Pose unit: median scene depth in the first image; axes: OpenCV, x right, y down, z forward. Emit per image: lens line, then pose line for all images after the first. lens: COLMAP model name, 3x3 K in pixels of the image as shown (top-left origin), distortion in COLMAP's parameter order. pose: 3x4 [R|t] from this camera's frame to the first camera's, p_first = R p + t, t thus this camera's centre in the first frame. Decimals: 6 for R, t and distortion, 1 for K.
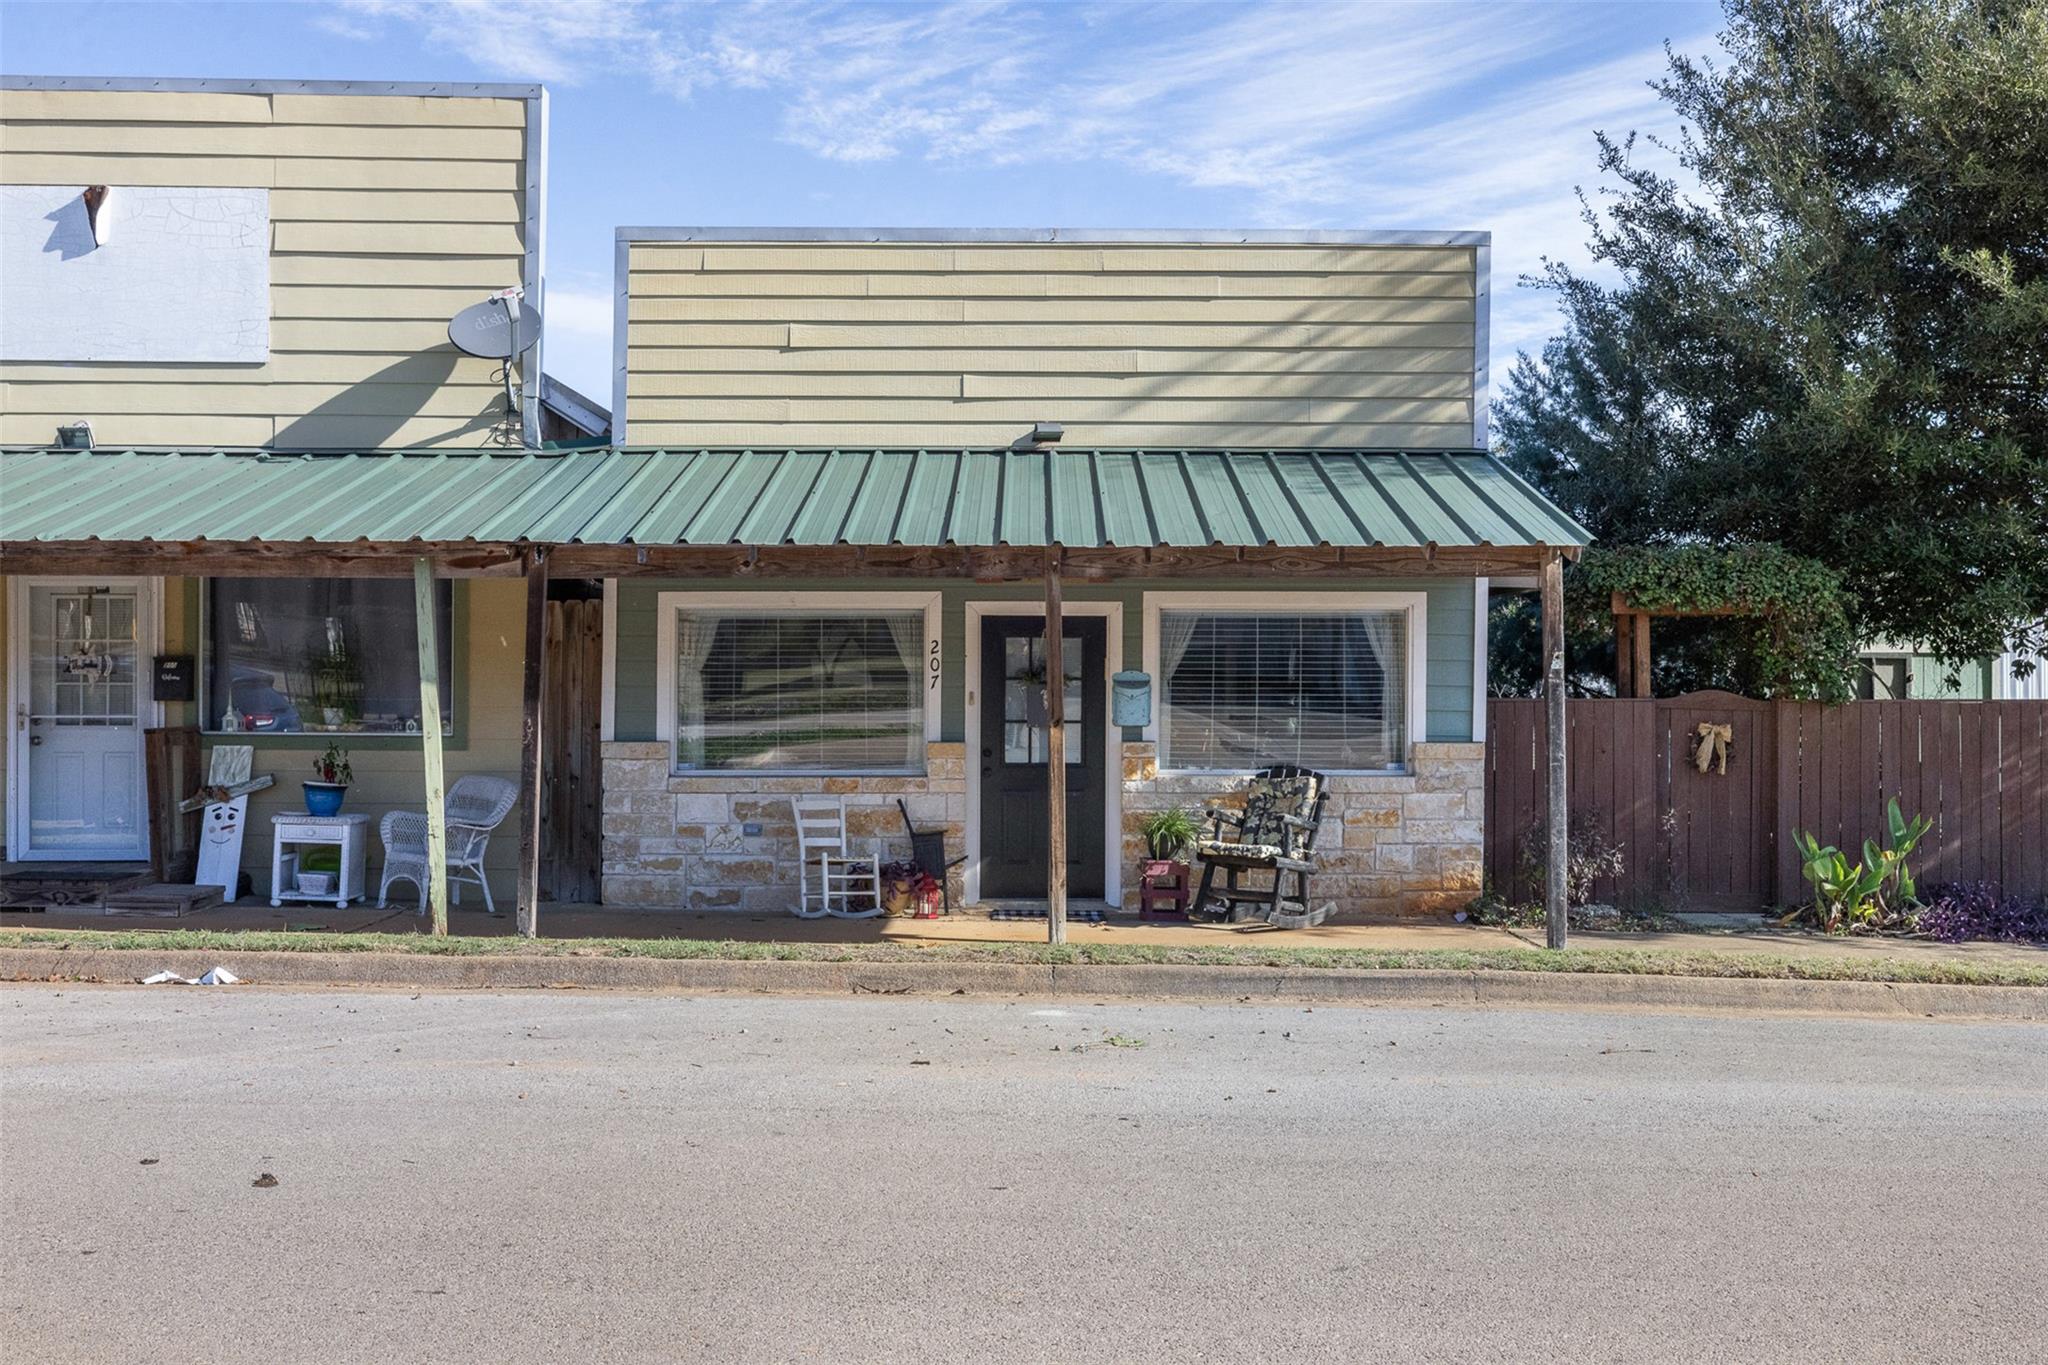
lens RADIAL K [[1894.7, 0, 1029.0], [0, 1894.7, 668.2], [0, 0, 1]] dist [-0.016901, 0.000000]
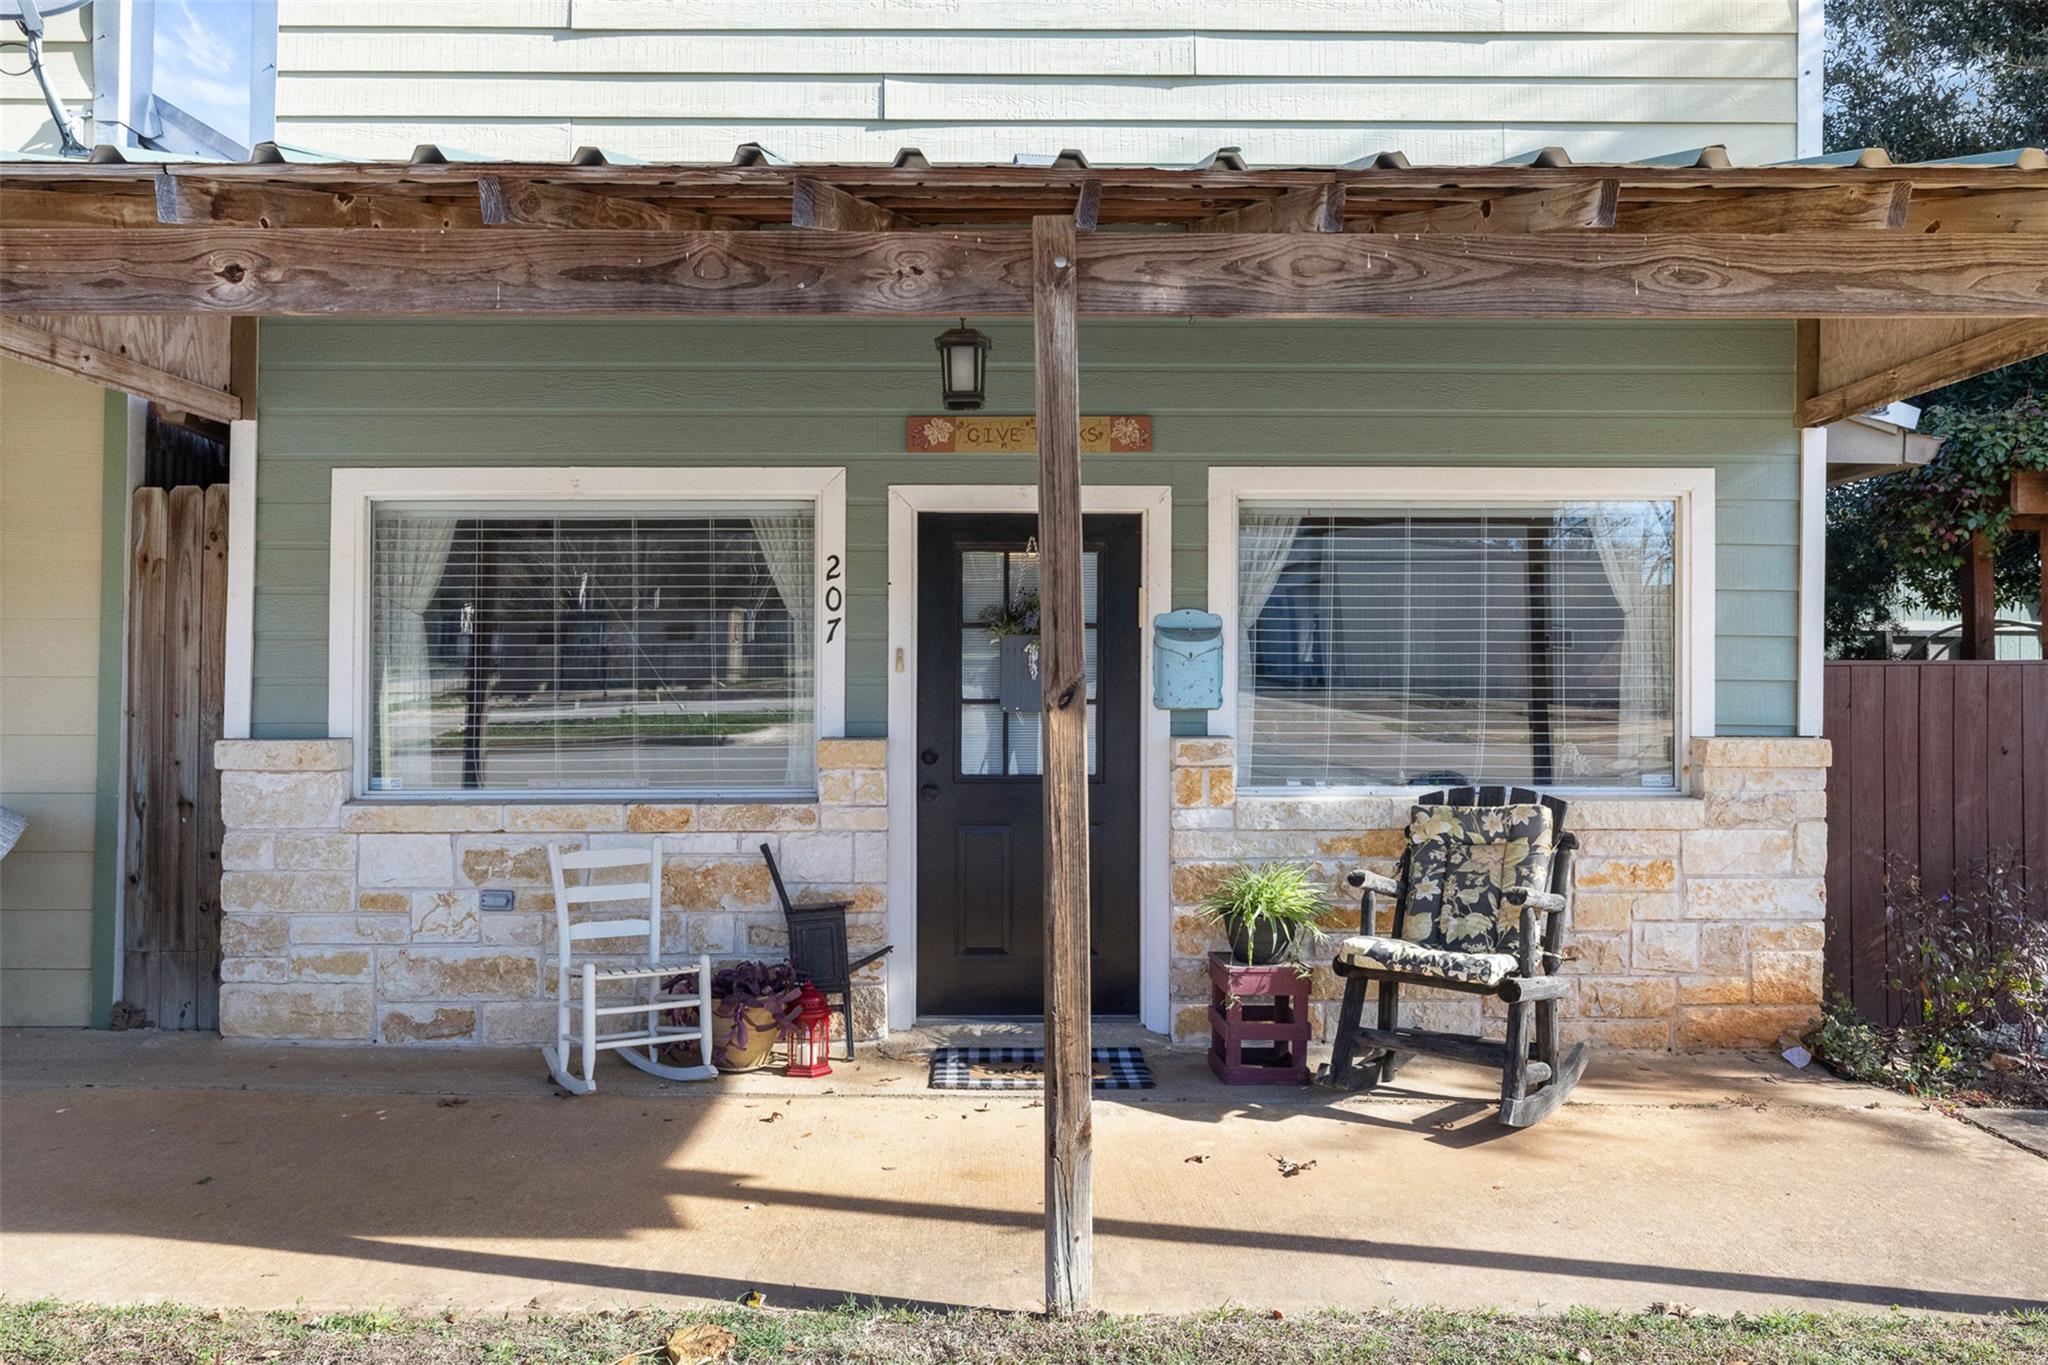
lens RADIAL K [[1359.0, 0, 1017.3], [0, 1359.0, 691.9], [0, 0, 1]] dist [-0.003861, -0.000111]
pose [[0.999998, -0.002081, -0.000141, 0.004224], [0.002083, 0.999875, 0.015703, 0.019427], [0.000108, -0.015703, 0.999877, 0.607037]]
